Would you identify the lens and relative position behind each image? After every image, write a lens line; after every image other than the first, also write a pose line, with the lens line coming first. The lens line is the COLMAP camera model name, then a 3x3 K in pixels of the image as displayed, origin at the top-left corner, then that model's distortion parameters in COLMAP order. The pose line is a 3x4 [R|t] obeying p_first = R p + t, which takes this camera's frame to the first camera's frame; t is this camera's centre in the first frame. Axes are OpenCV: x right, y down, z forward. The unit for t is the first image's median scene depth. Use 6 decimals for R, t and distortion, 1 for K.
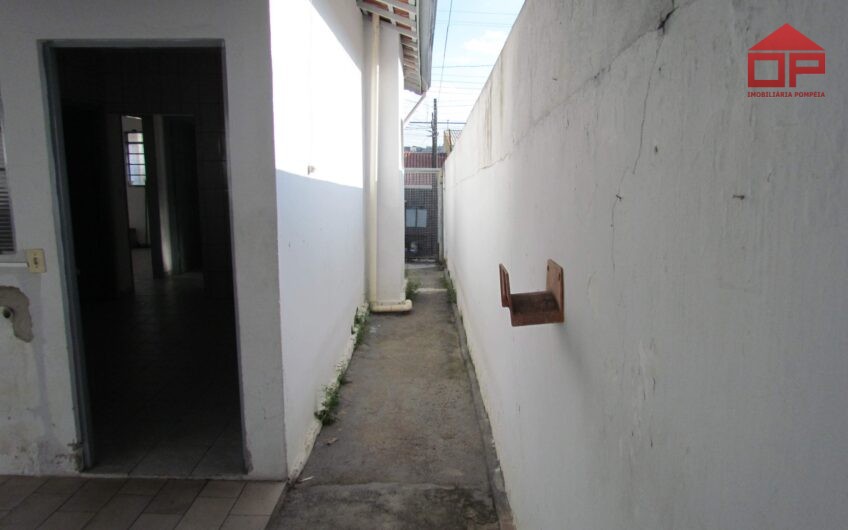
lens RADIAL K [[606.9, 0, 425.9], [0, 606.9, 266.4], [0, 0, 1]] dist [-0.002644, -0.001524]
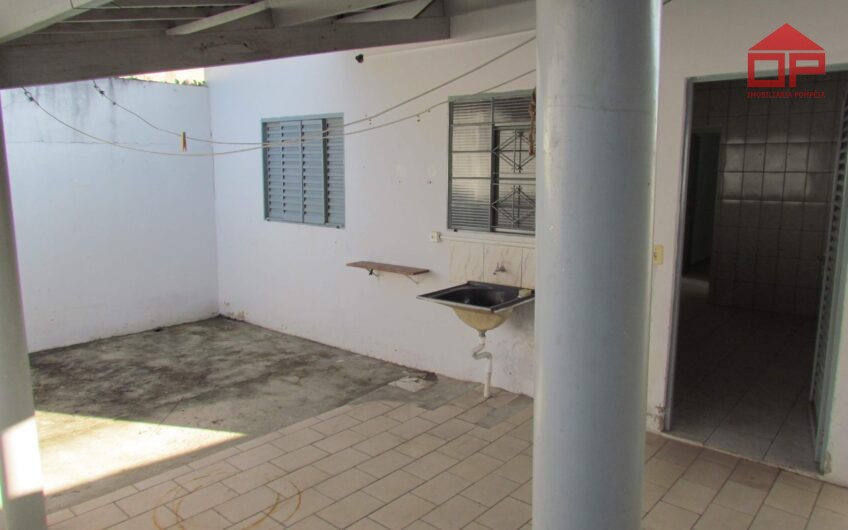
lens RADIAL K [[606.9, 0, 424.2], [0, 606.9, 265.4], [0, 0, 1]] dist [-0.002644, -0.001524]
pose [[0.773947, 0.086898, -0.627259, -0.207010], [-0.095353, 0.995238, 0.020224, 0.030506], [0.626030, 0.044158, 0.778548, -0.250943]]
